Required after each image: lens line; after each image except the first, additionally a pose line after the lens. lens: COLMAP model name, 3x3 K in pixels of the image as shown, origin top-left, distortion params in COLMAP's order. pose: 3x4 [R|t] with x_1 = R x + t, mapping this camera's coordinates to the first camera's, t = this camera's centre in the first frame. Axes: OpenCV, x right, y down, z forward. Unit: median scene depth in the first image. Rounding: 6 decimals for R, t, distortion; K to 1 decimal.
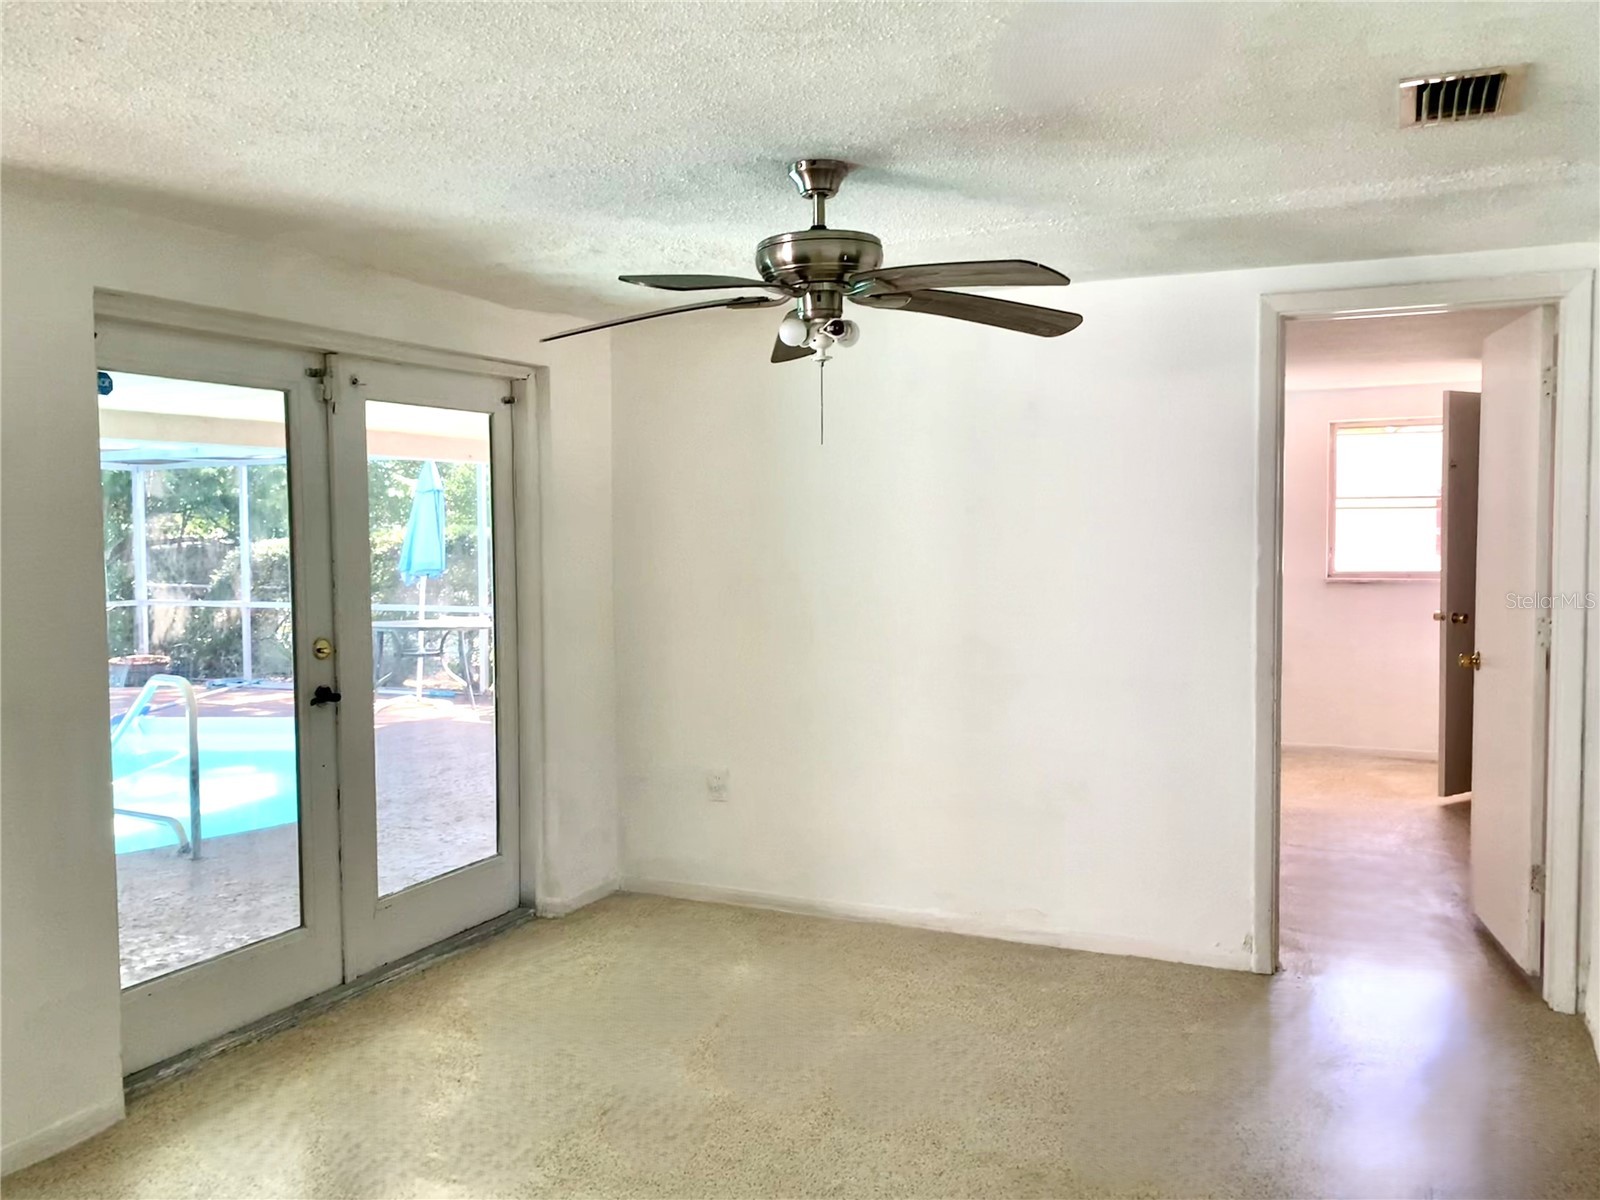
lens RADIAL K [[1372.4, 0, 799.5], [0, 1372.4, 593.6], [0, 0, 1]] dist [0.018415, -0.026437]
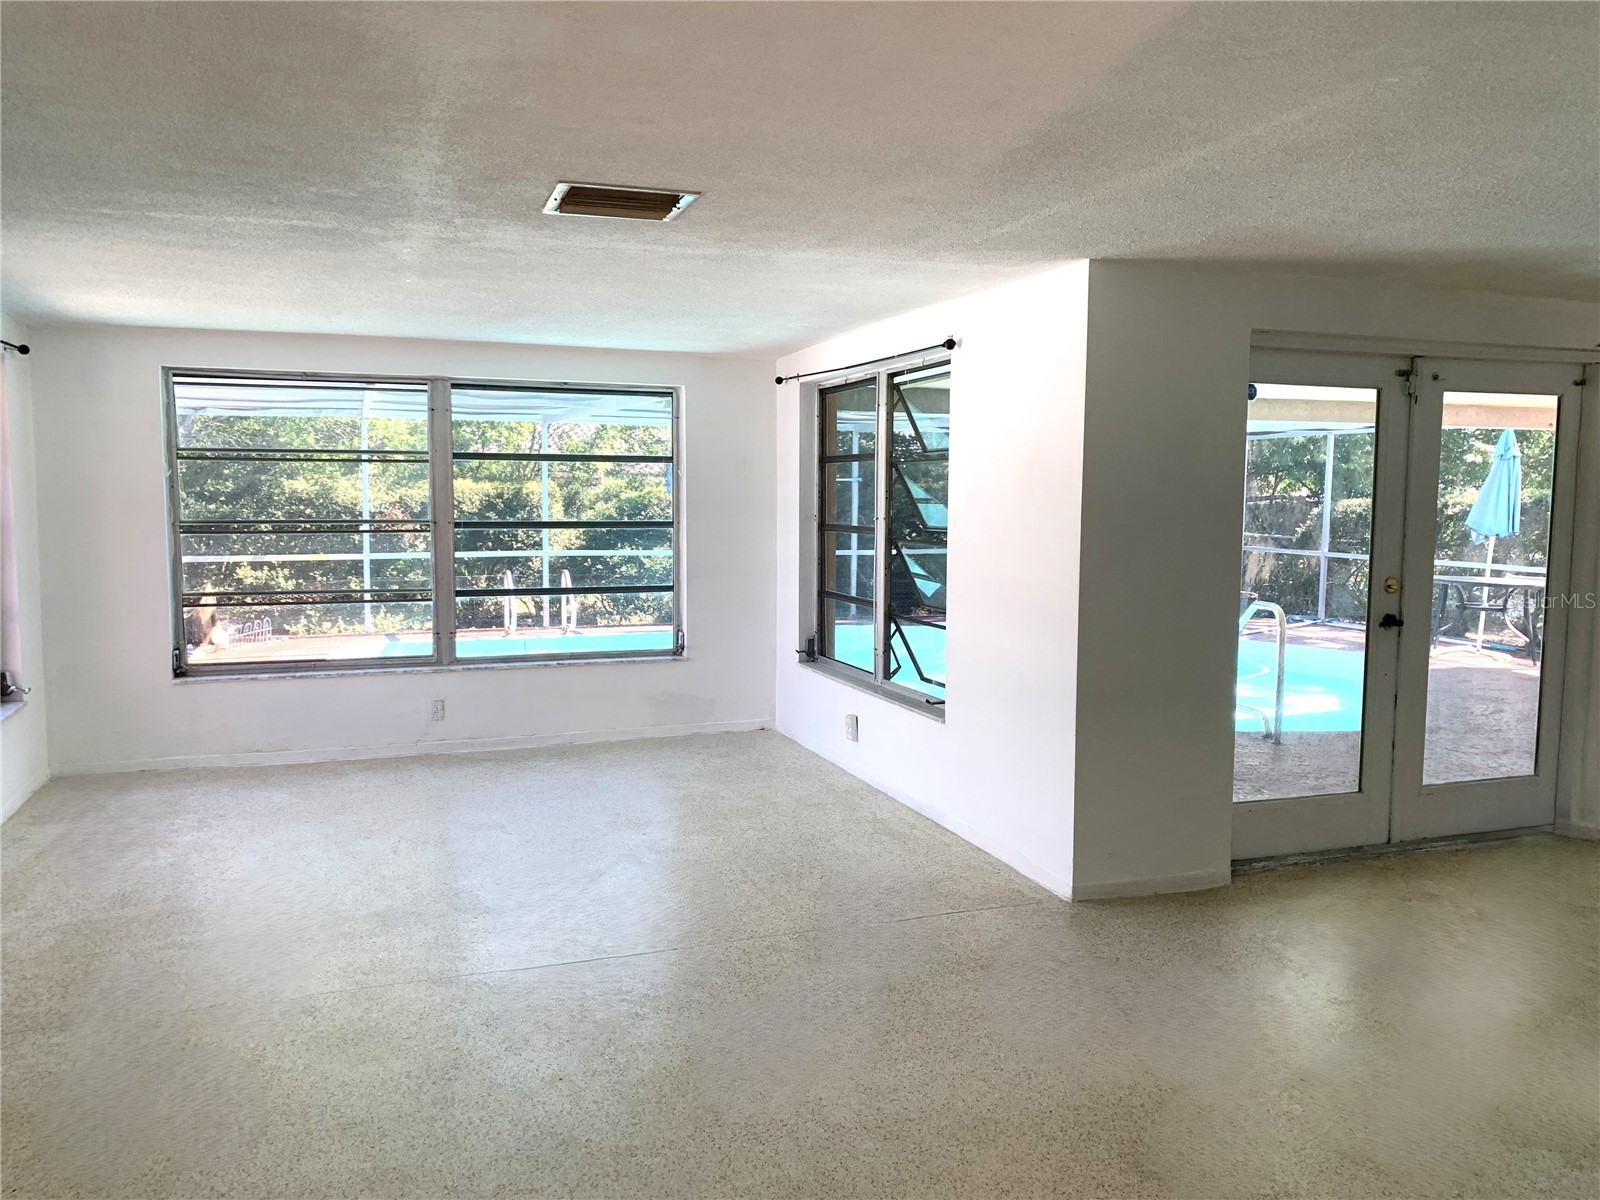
lens RADIAL K [[1244.0, 0, 799.1], [0, 1244.0, 592.2], [0, 0, 1]] dist [0.007123, 0.010392]
pose [[0.710942, 0.077468, -0.698971, 0.045542], [-0.052150, 0.996985, 0.057455, 0.004680], [0.701315, -0.004395, 0.712838, -0.134412]]
